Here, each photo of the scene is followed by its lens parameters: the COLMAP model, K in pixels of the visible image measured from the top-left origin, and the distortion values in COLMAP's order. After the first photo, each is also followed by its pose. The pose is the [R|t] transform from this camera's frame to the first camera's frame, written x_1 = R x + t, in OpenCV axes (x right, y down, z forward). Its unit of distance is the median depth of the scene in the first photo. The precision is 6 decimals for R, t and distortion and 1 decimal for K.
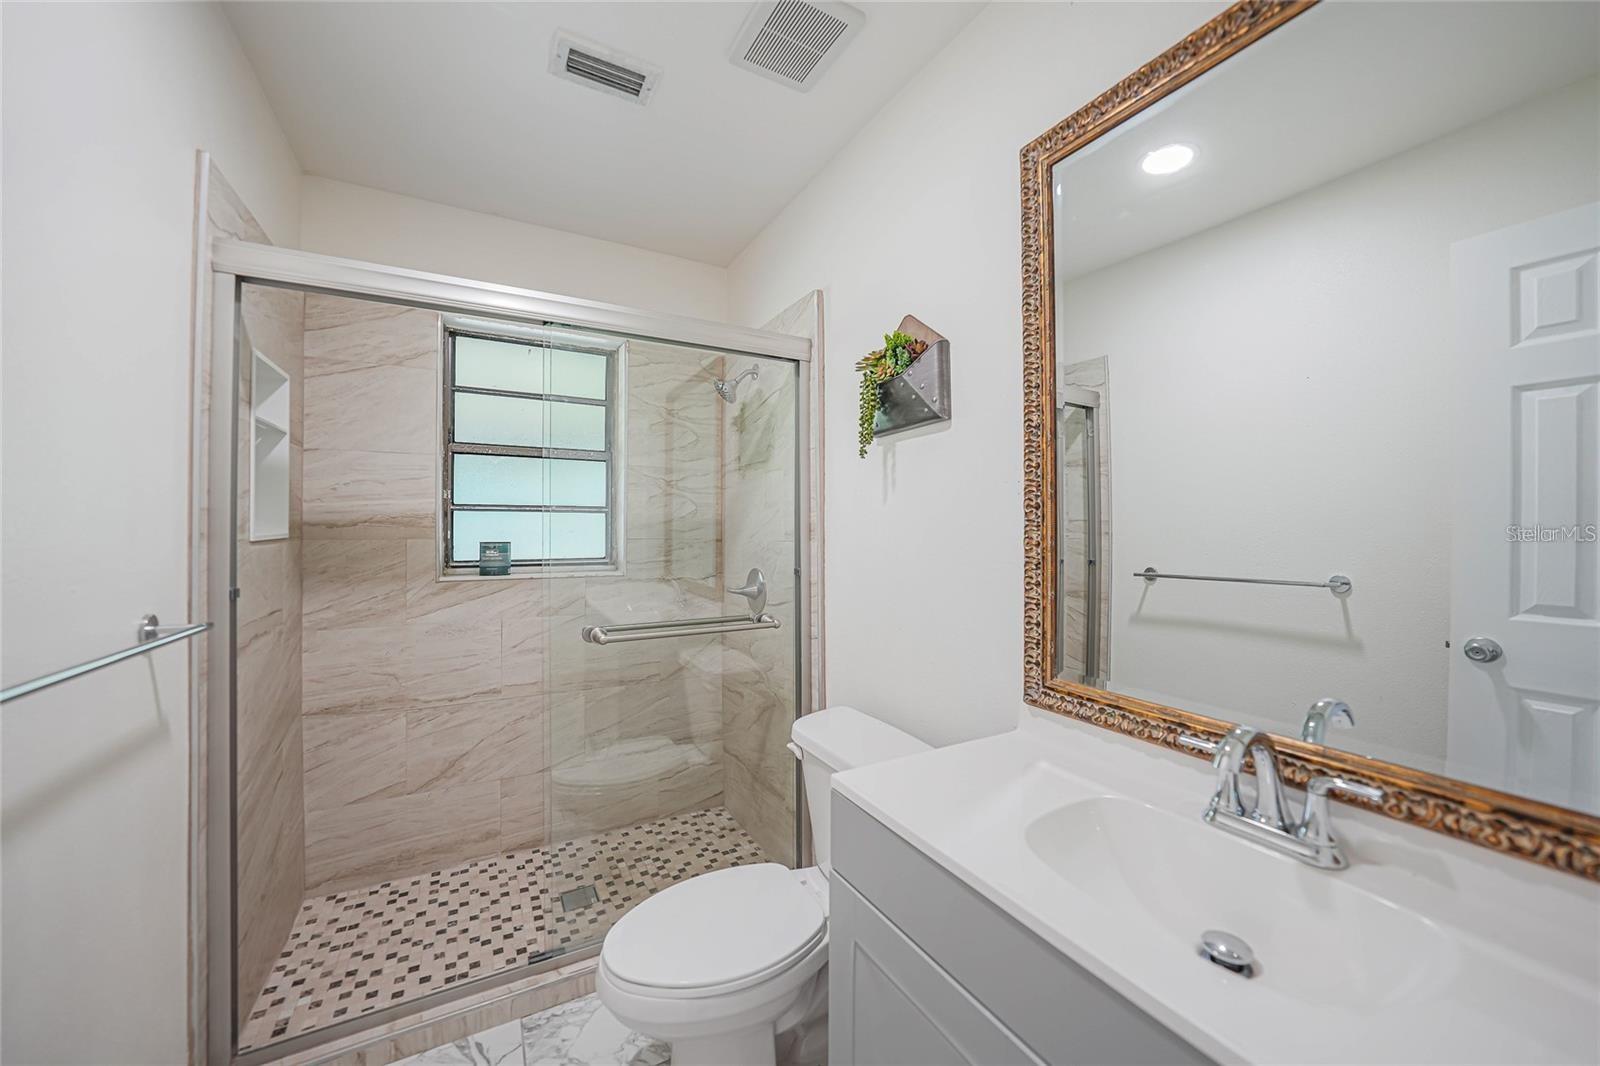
lens RADIAL K [[557.5, 0, 796.8], [0, 557.5, 526.6], [0, 0, 1]] dist [-0.023383, 0.005348]
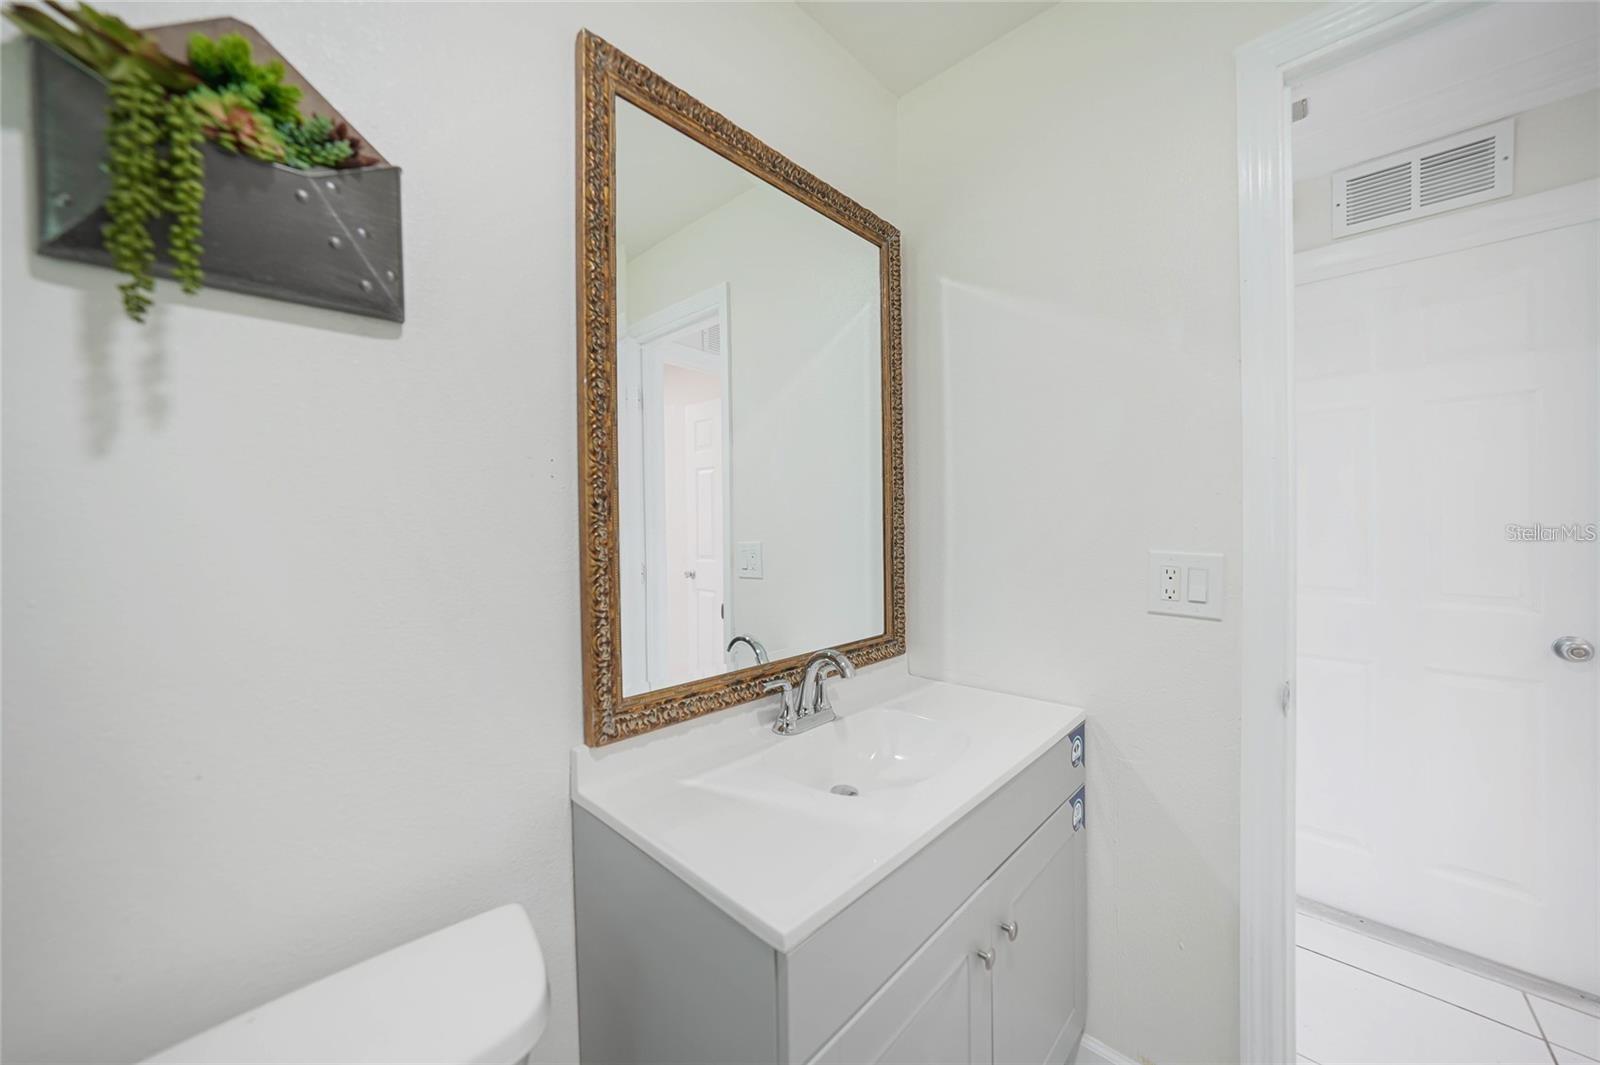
lens RADIAL K [[557.5, 0, 799.8], [0, 557.5, 533.2], [0, 0, 1]] dist [-0.023383, 0.005348]
pose [[-0.273110, -0.007476, 0.961954, -0.457208], [0.009009, 0.999906, 0.010329, 0.012030], [-0.961941, 0.011487, -0.273017, 1.025722]]
